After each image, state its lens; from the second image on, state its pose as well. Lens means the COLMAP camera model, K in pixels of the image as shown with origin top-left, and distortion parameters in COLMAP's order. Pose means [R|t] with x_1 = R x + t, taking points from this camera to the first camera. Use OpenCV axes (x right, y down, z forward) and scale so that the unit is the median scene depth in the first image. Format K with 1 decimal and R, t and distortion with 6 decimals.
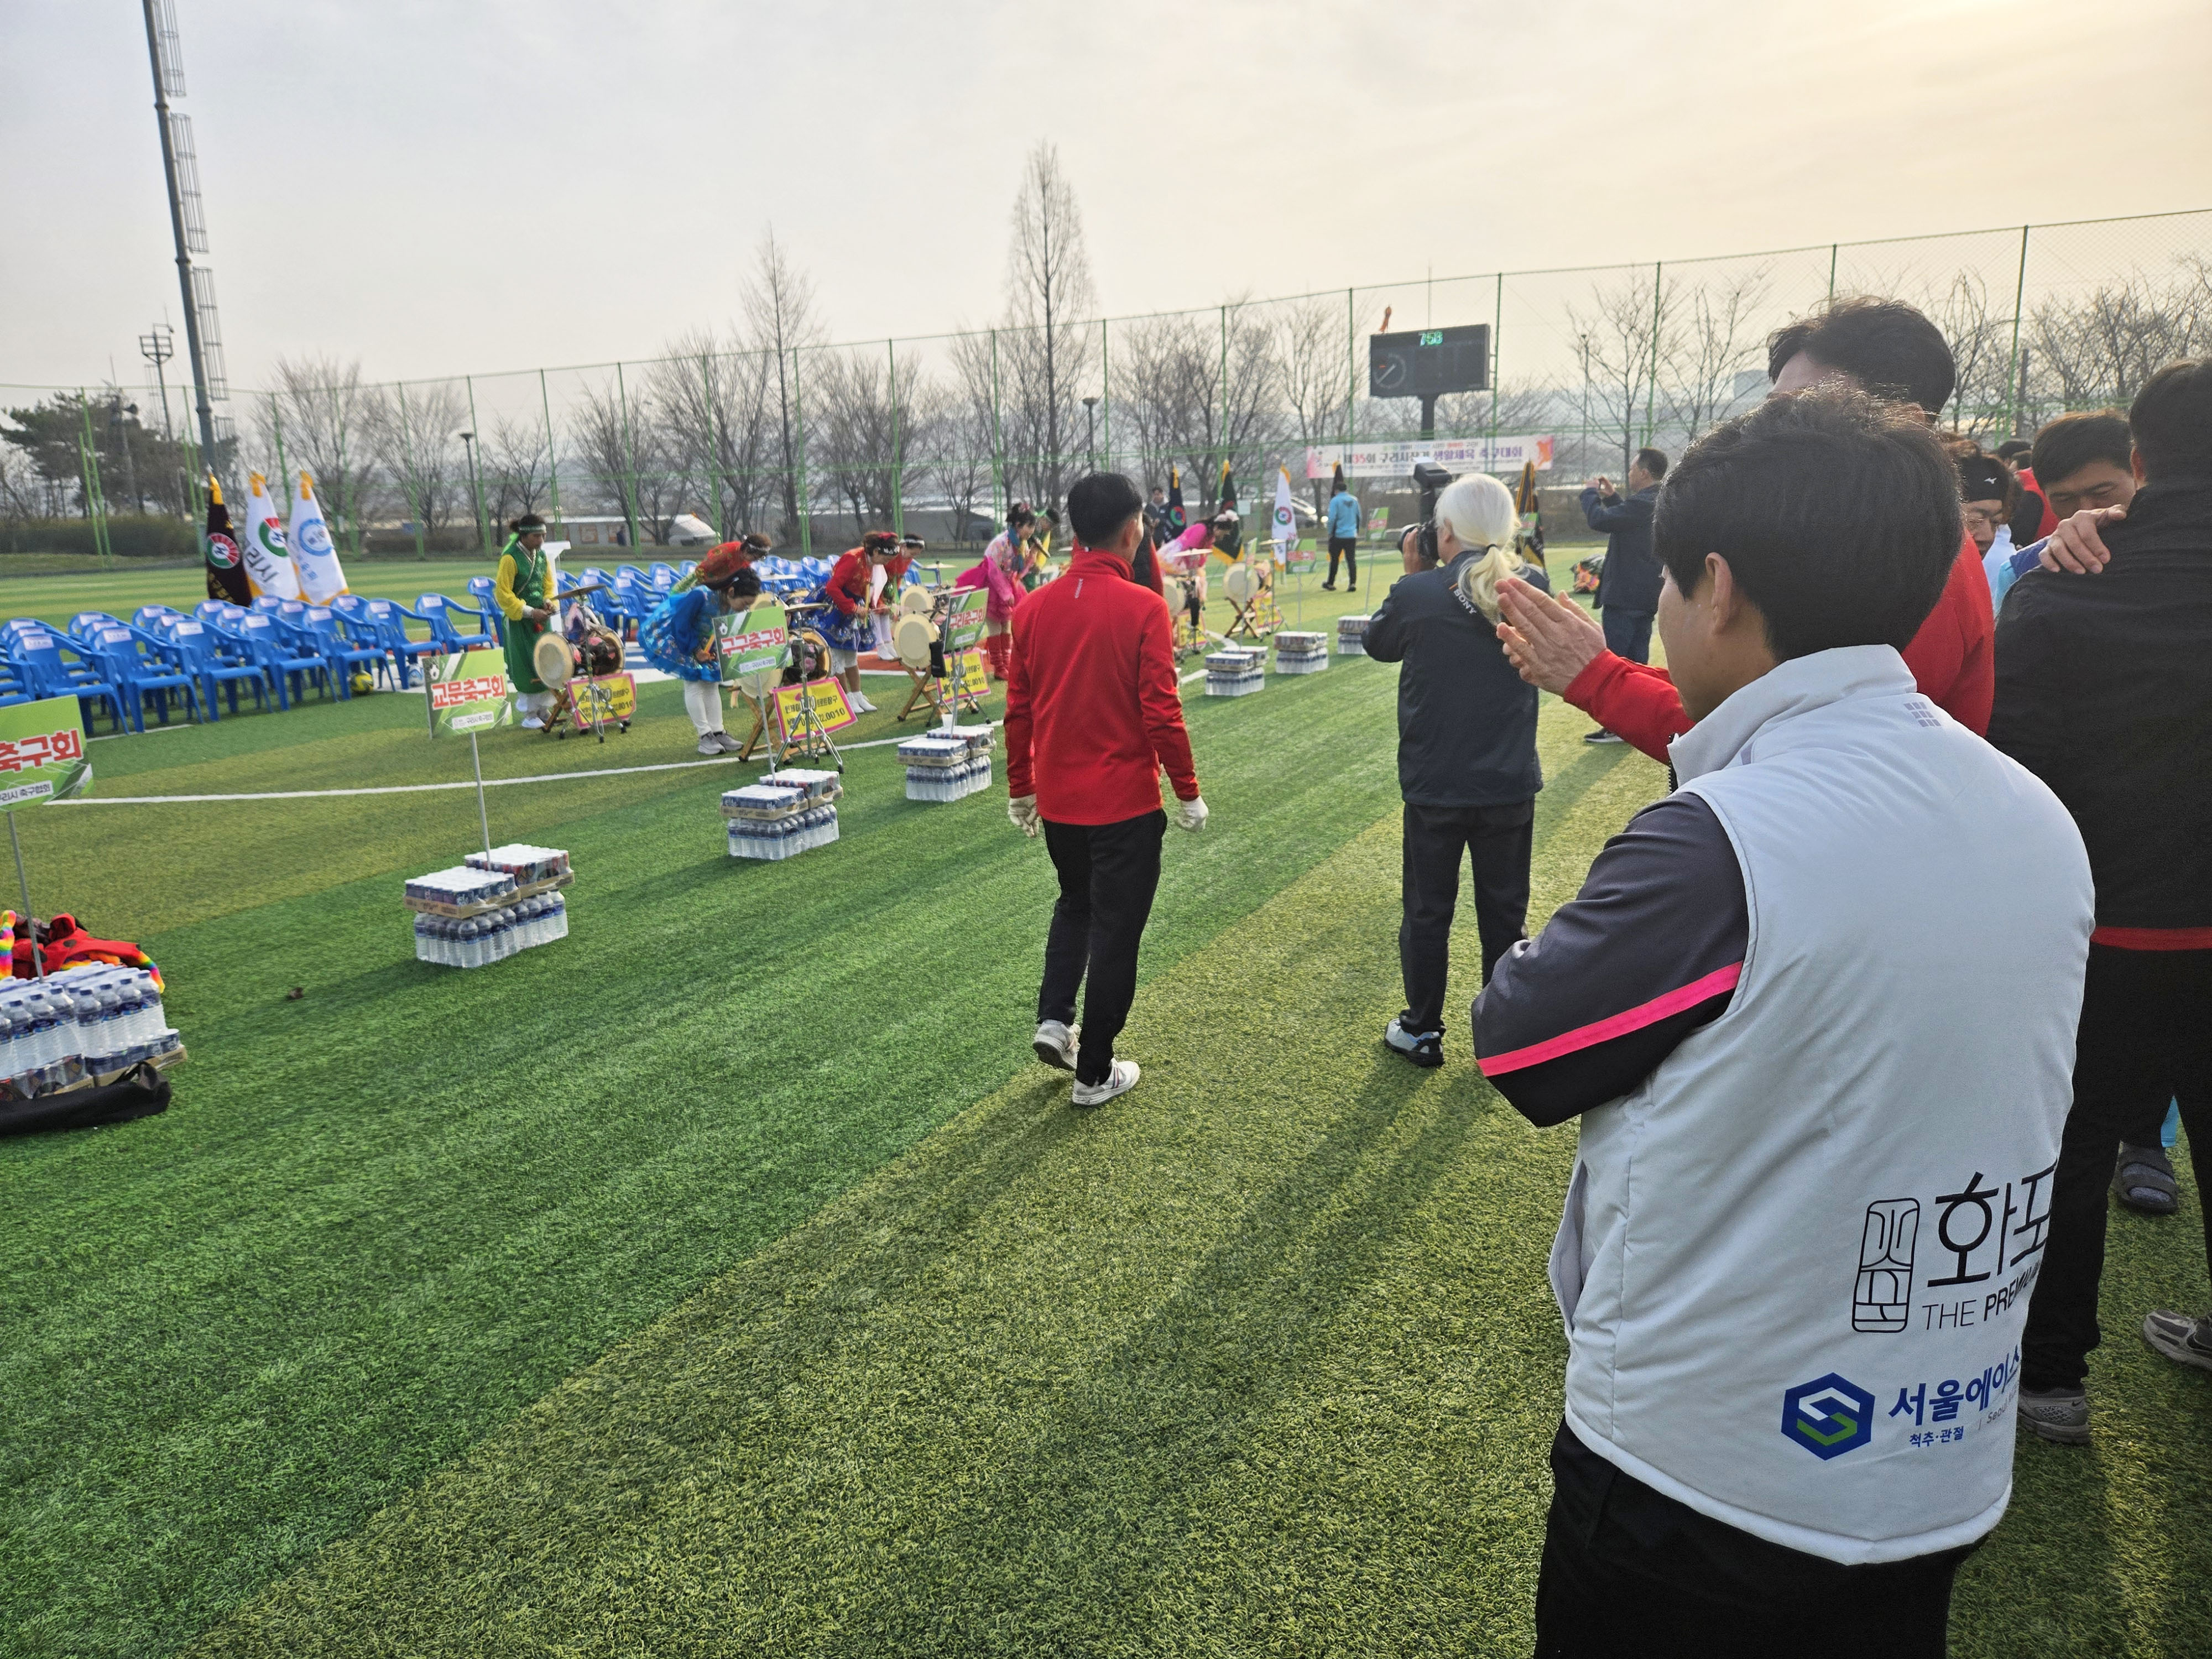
lens RADIAL K [[1491.0, 0, 1072.1], [0, 1491.0, 822.5], [0, 0, 1]] dist [0.071402, -0.058816]
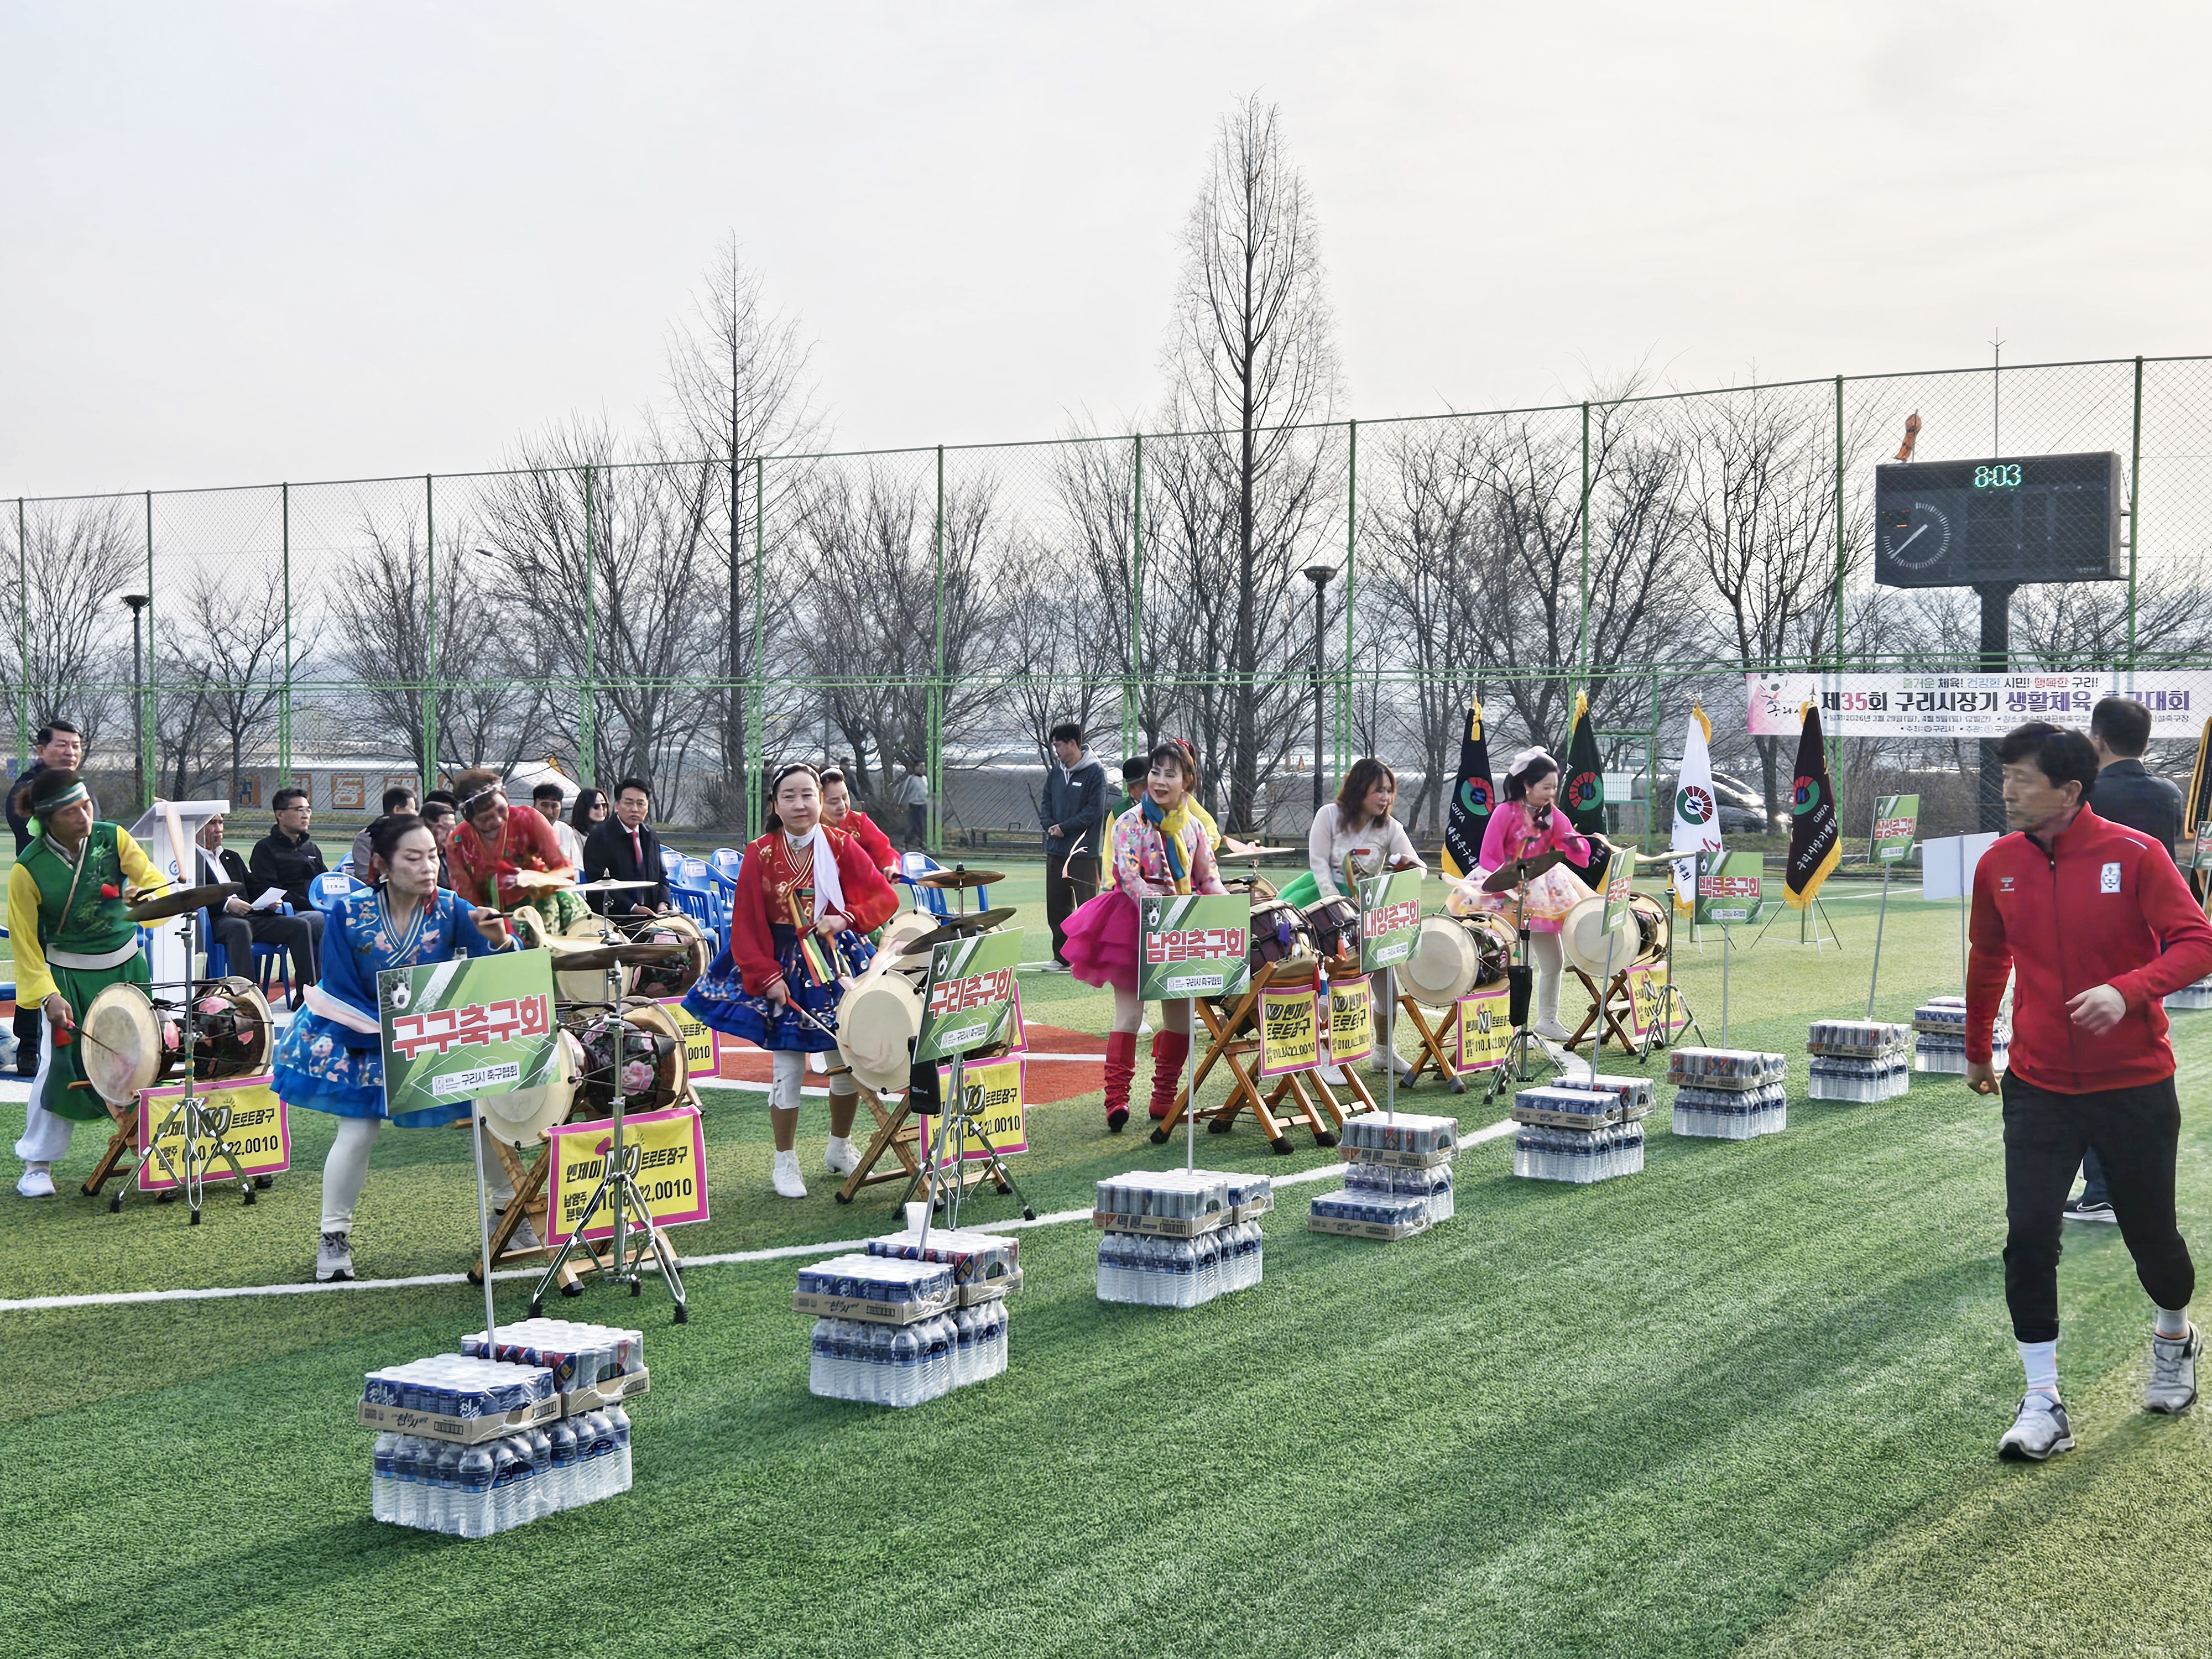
lens RADIAL K [[1486.2, 0, 1432.0], [0, 1486.2, 889.9], [0, 0, 1]] dist [0.037317, 0.002317]
pose [[0.996475, 0.041369, -0.072980, 0.091863], [-0.053086, 0.984573, -0.166730, -0.092322], [0.064956, 0.170016, 0.983298, 0.522591]]
